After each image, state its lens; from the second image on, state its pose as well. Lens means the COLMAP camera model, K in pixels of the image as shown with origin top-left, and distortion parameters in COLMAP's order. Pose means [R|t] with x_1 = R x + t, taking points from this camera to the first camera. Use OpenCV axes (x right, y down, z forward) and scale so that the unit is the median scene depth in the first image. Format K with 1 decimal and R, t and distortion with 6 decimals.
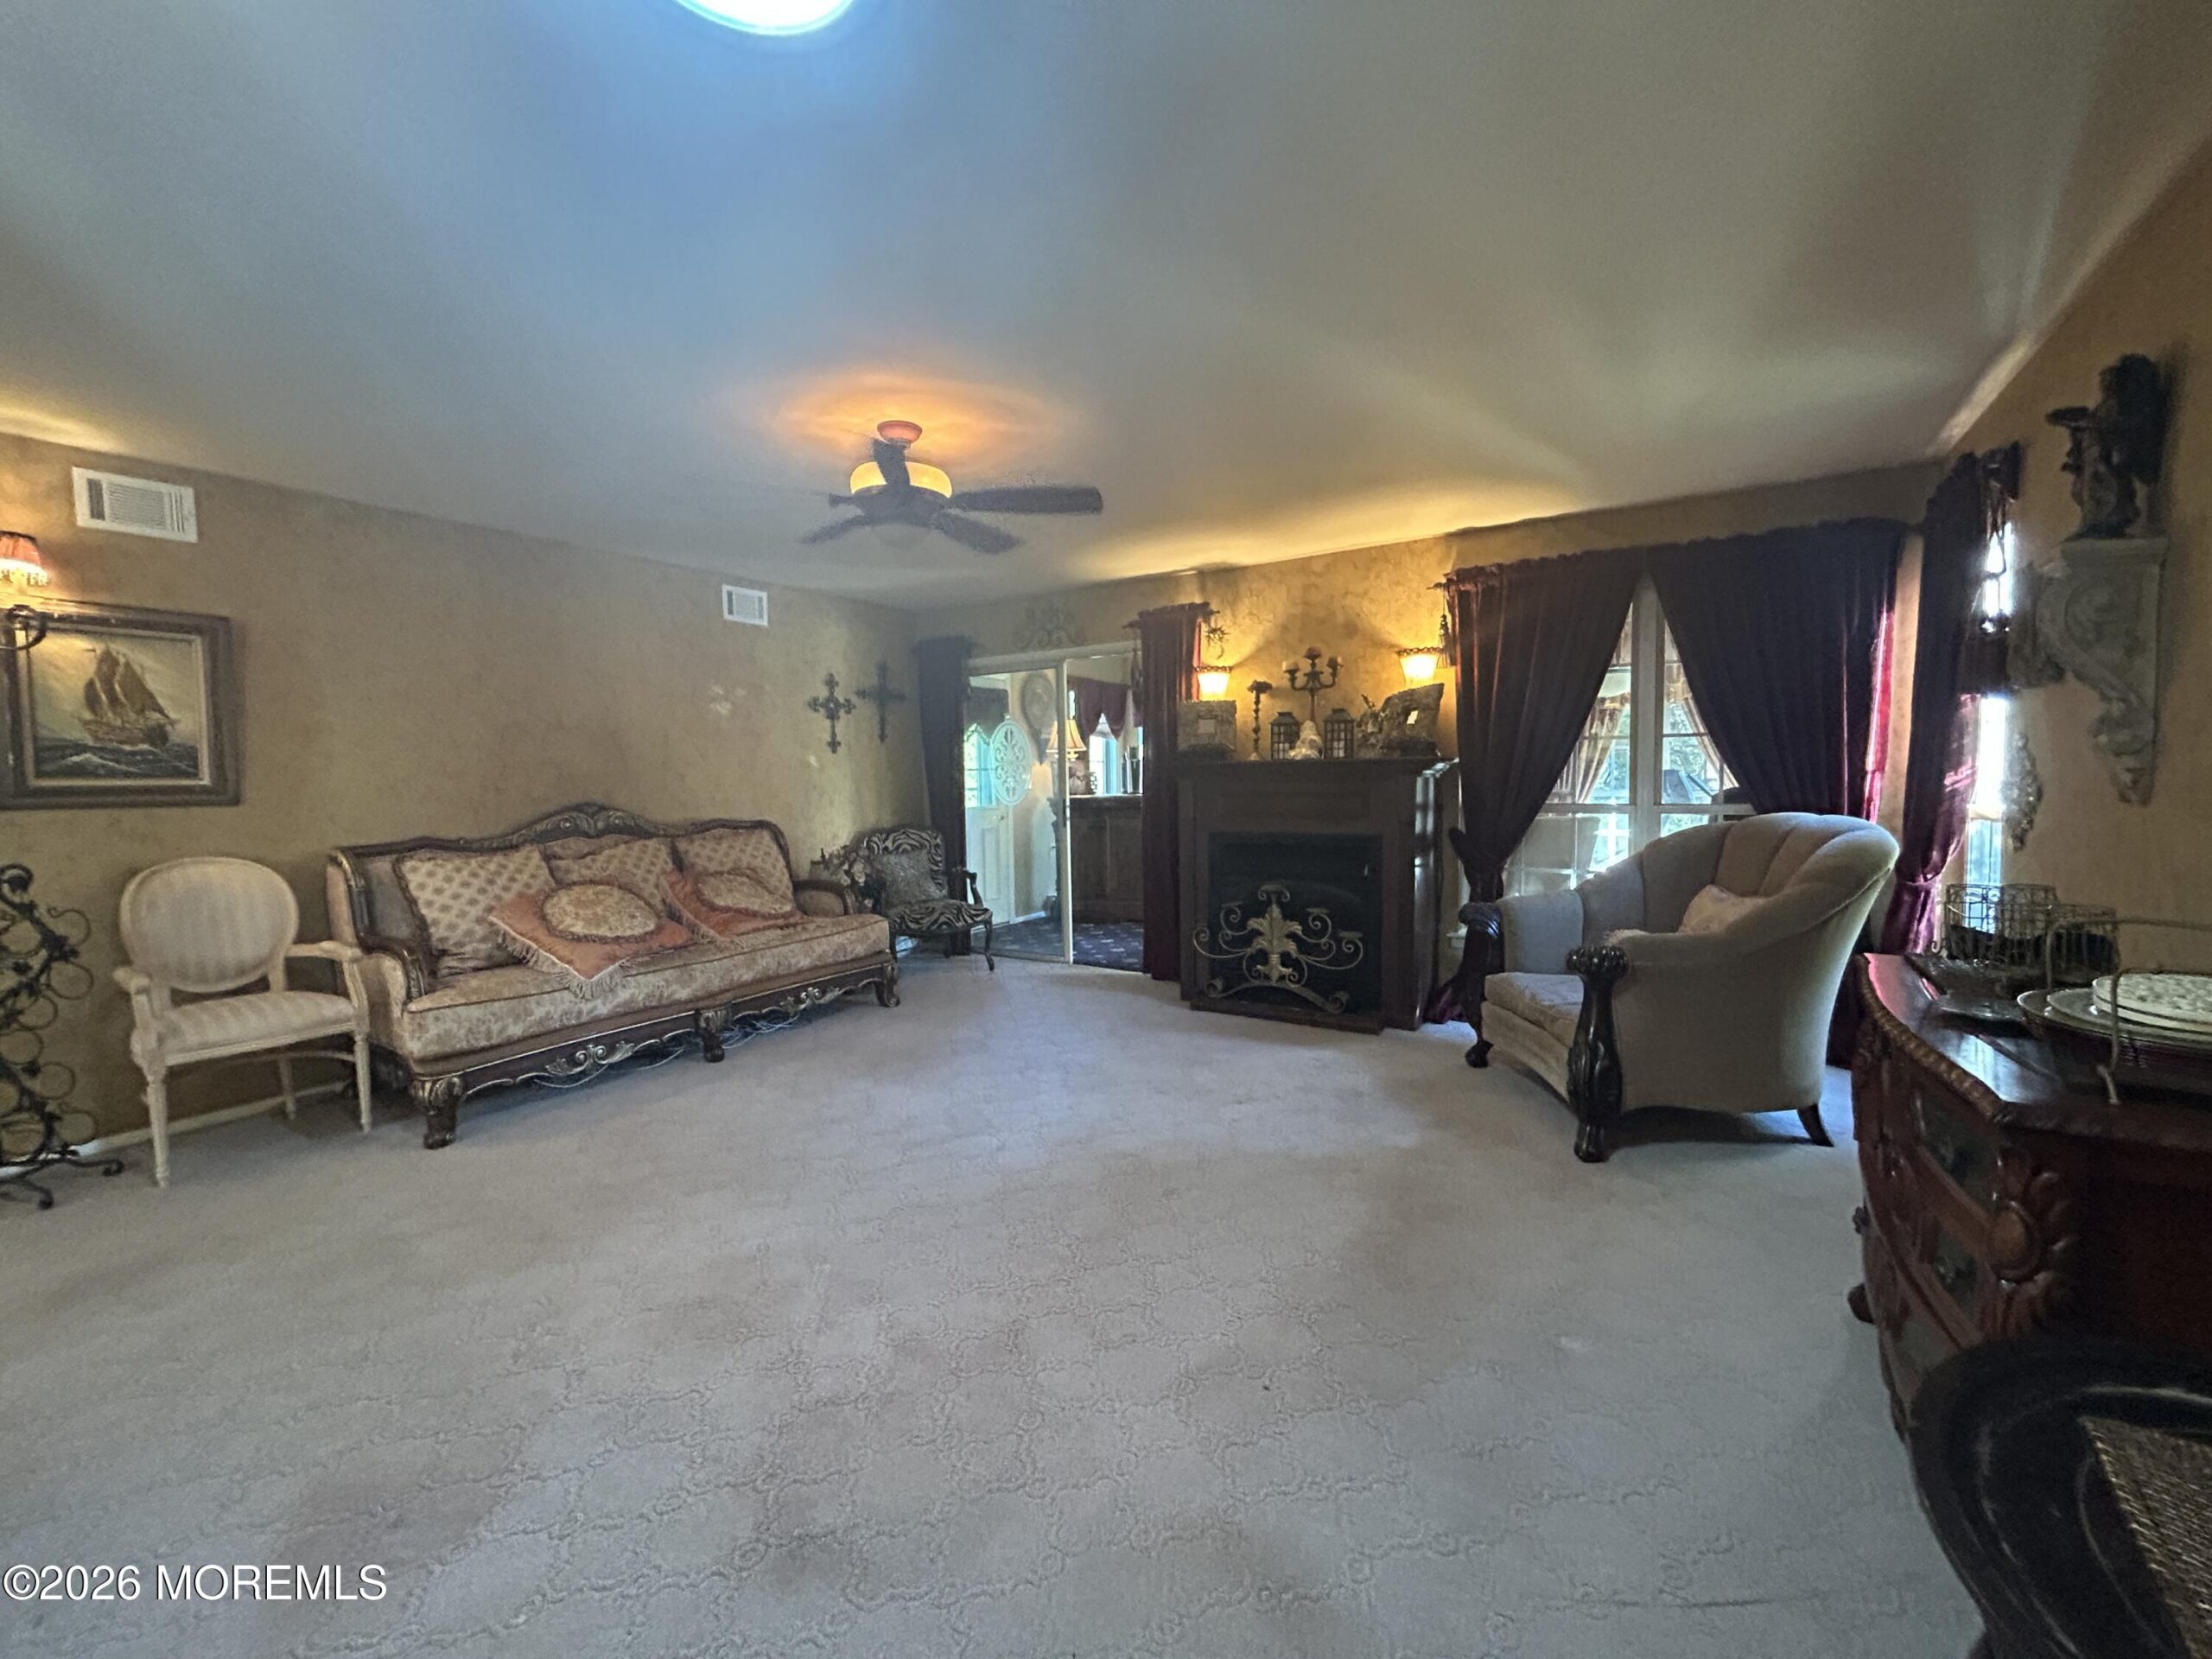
lens RADIAL K [[896.0, 0, 1102.0], [0, 896.0, 829.9], [0, 0, 1]] dist [0.000299, -0.000060]
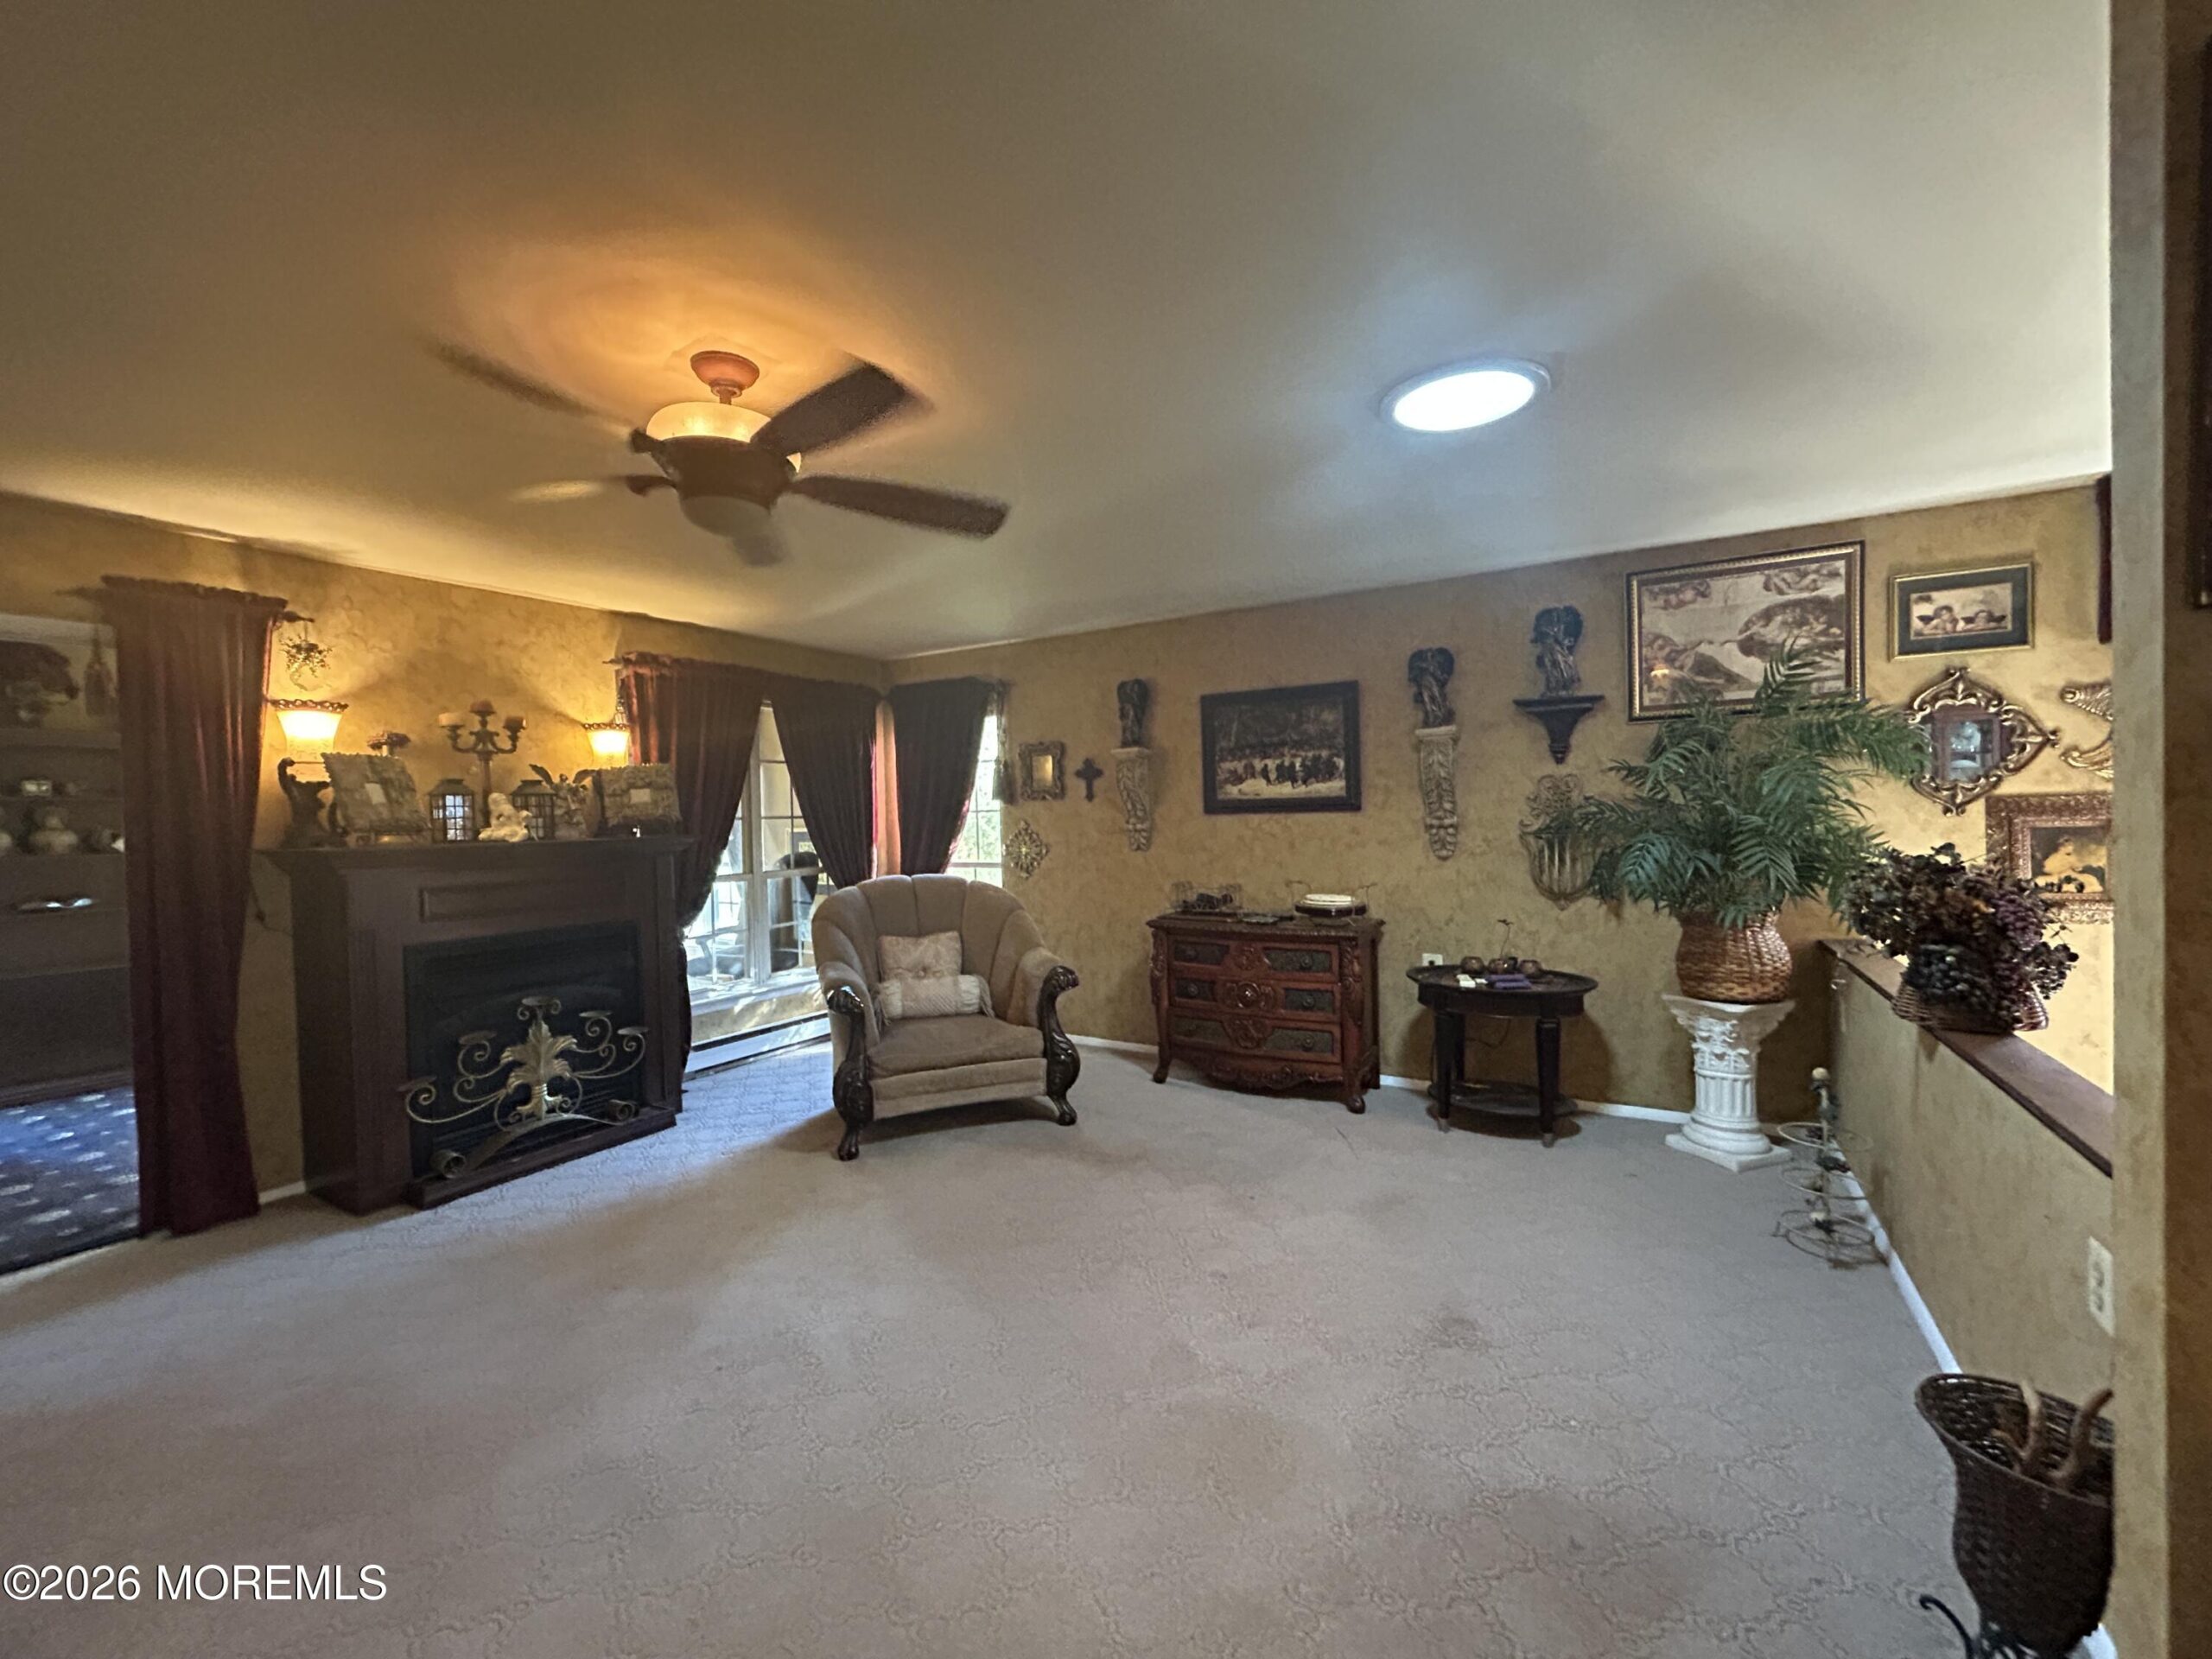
lens RADIAL K [[896.0, 0, 1100.4], [0, 896.0, 833.3], [0, 0, 1]] dist [0.000299, -0.000060]
pose [[-0.015456, -0.005529, 0.999865, -0.583319], [0.085718, 0.996296, 0.006834, -0.044380], [-0.996200, 0.085812, -0.014925, 0.475832]]
